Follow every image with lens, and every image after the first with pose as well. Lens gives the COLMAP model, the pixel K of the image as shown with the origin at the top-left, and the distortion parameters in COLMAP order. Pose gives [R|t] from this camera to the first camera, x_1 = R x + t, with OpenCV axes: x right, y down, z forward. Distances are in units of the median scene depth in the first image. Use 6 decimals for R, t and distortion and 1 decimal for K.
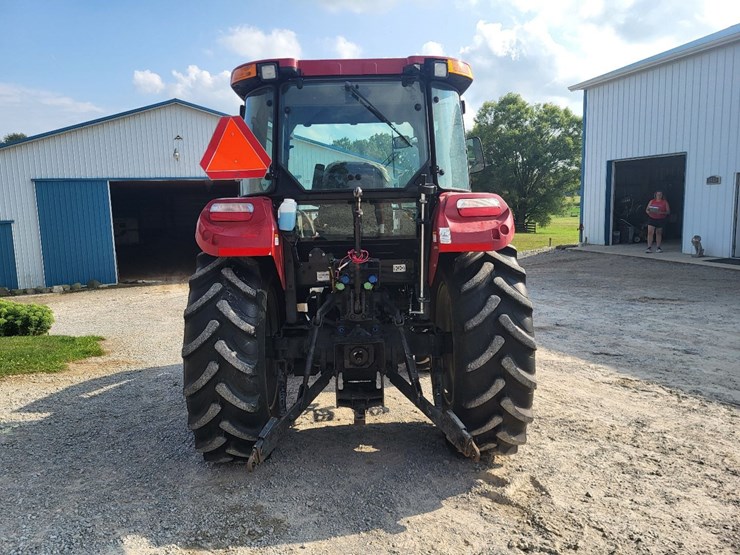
lens RADIAL K [[561.4, 0, 360.2], [0, 561.4, 269.6], [0, 0, 1]] dist [0.047025, -0.026728]
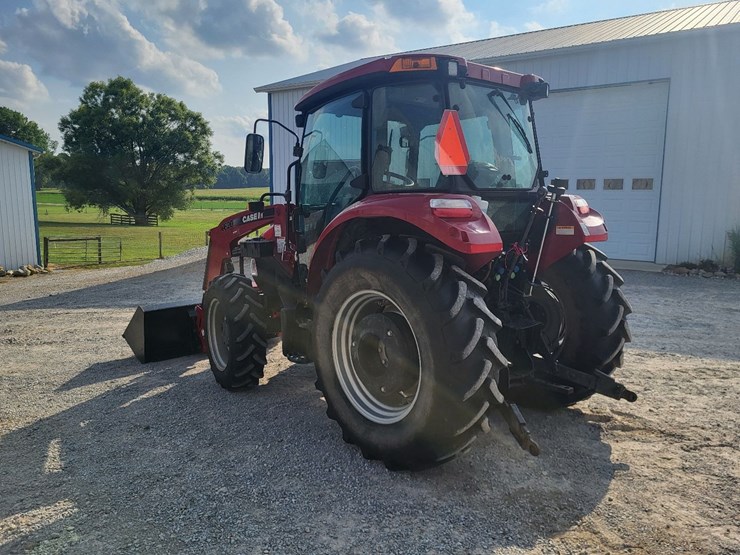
lens RADIAL K [[561.4, 0, 372.0], [0, 561.4, 275.9], [0, 0, 1]] dist [0.047025, -0.026728]
pose [[0.757645, -0.063487, 0.649572, -0.834079], [0.048428, 0.997983, 0.041054, -0.027465], [-0.650868, 0.000353, 0.759191, 0.300581]]
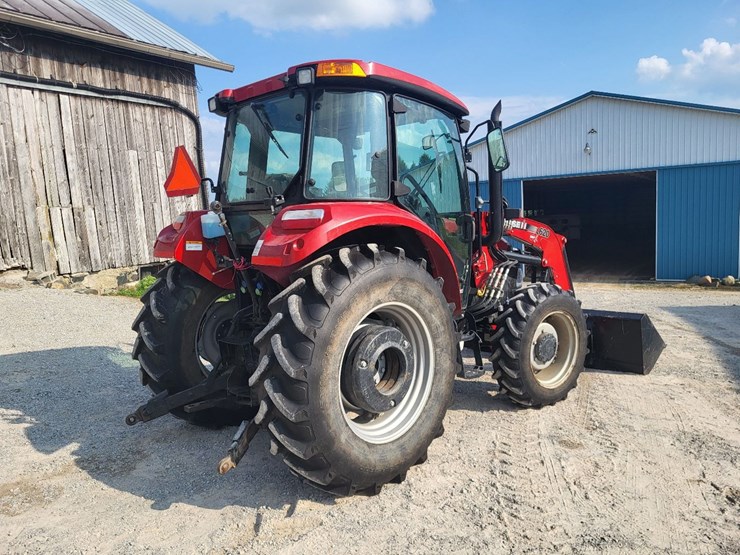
lens RADIAL K [[561.4, 0, 363.8], [0, 561.4, 269.9], [0, 0, 1]] dist [0.047025, -0.026728]
pose [[0.691449, 0.065101, -0.719486, 0.827575], [-0.057990, 0.997719, 0.034545, -0.055587], [0.720094, 0.017837, 0.693647, 0.364050]]
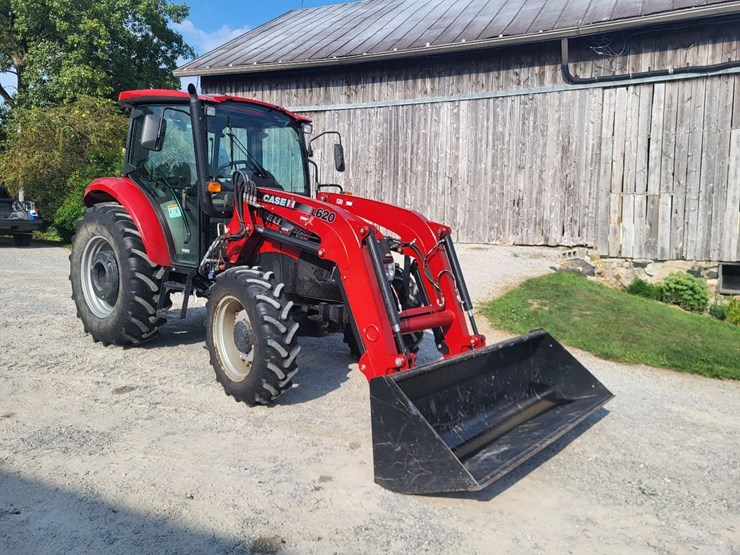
lens RADIAL K [[561.4, 0, 369.6], [0, 561.4, 260.4], [0, 0, 1]] dist [0.047025, -0.026728]
pose [[-0.658367, 0.063931, -0.749977, 0.884006], [-0.099868, 0.980158, 0.171222, -0.237445], [0.746042, 0.187626, -0.638919, 2.453783]]
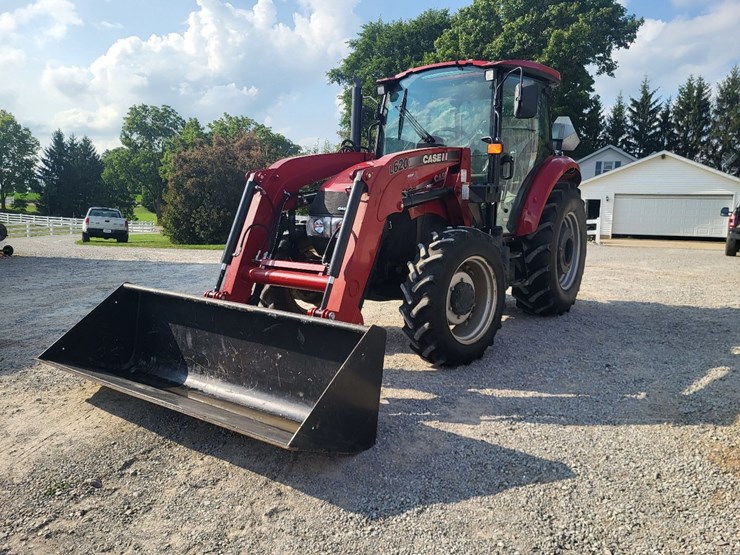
lens RADIAL K [[561.4, 0, 370.6], [0, 561.4, 269.4], [0, 0, 1]] dist [0.047025, -0.026728]
pose [[-0.805298, -0.048204, 0.590907, -0.746922], [0.064806, 0.983560, 0.168553, -0.107925], [-0.589317, 0.174030, -0.788935, 2.542973]]
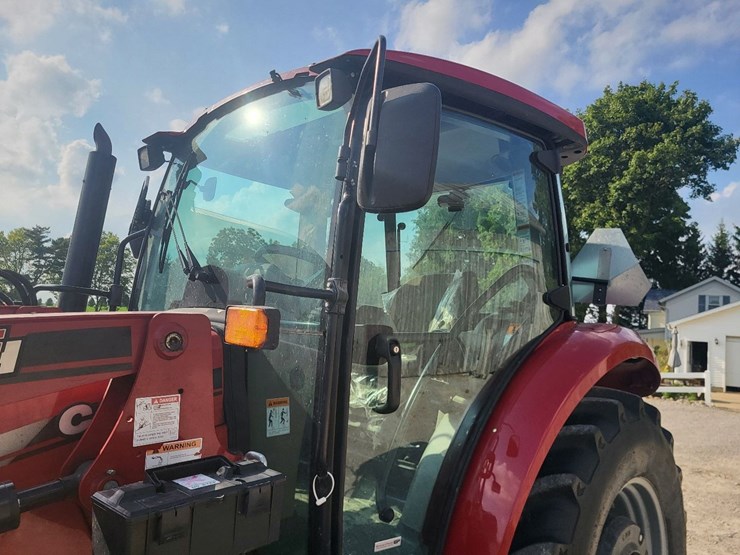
lens RADIAL K [[561.4, 0, 365.7], [0, 561.4, 264.7], [0, 0, 1]] dist [0.047025, -0.026728]
pose [[-0.704291, 0.067975, 0.706650, -0.509765], [0.035234, 0.997526, -0.060839, -0.151165], [-0.709037, -0.017950, -0.704943, 1.566546]]
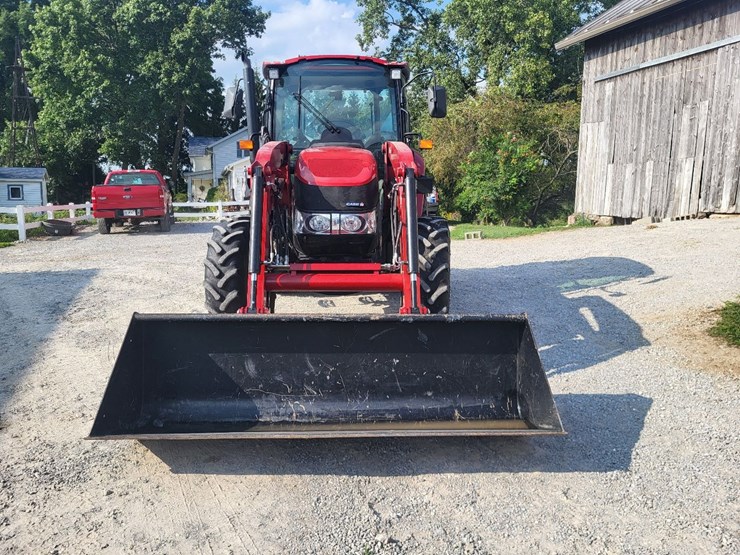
lens RADIAL K [[561.4, 0, 363.2], [0, 561.4, 263.1], [0, 0, 1]] dist [0.047025, -0.026728]
pose [[-0.999365, 0.030525, -0.018398, -0.058076], [0.025513, 0.973150, 0.228753, -0.176741], [0.024887, 0.228139, -0.973311, 2.751096]]
